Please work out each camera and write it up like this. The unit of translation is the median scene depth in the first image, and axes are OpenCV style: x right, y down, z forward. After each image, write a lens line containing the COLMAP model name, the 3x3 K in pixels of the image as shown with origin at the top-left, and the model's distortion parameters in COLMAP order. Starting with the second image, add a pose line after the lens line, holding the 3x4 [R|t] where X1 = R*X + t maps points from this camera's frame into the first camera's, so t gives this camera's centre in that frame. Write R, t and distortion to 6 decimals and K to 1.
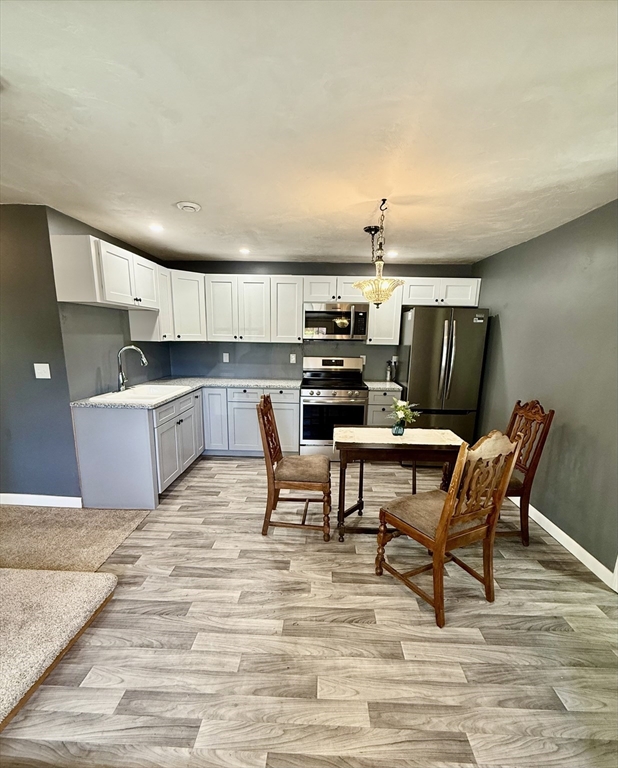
lens RADIAL K [[345.3, 0, 308.4], [0, 345.3, 441.6], [0, 0, 1]] dist [-0.001667, 0.000360]
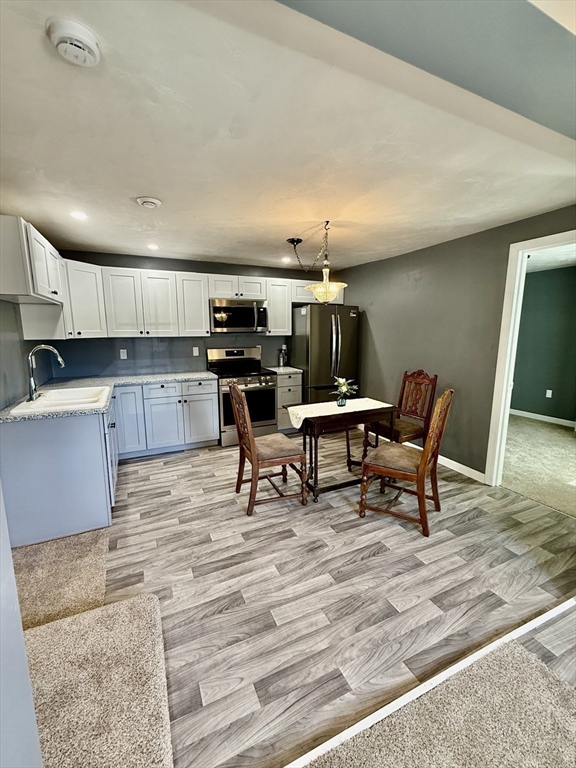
lens RADIAL K [[323.2, 0, 287.5], [0, 323.2, 413.1], [0, 0, 1]] dist [0.000074, -0.000866]
pose [[0.888536, -0.136162, 0.438136, -0.475604], [0.153420, 0.988153, -0.004041, -0.020494], [-0.432395, 0.070809, 0.898900, 0.040783]]
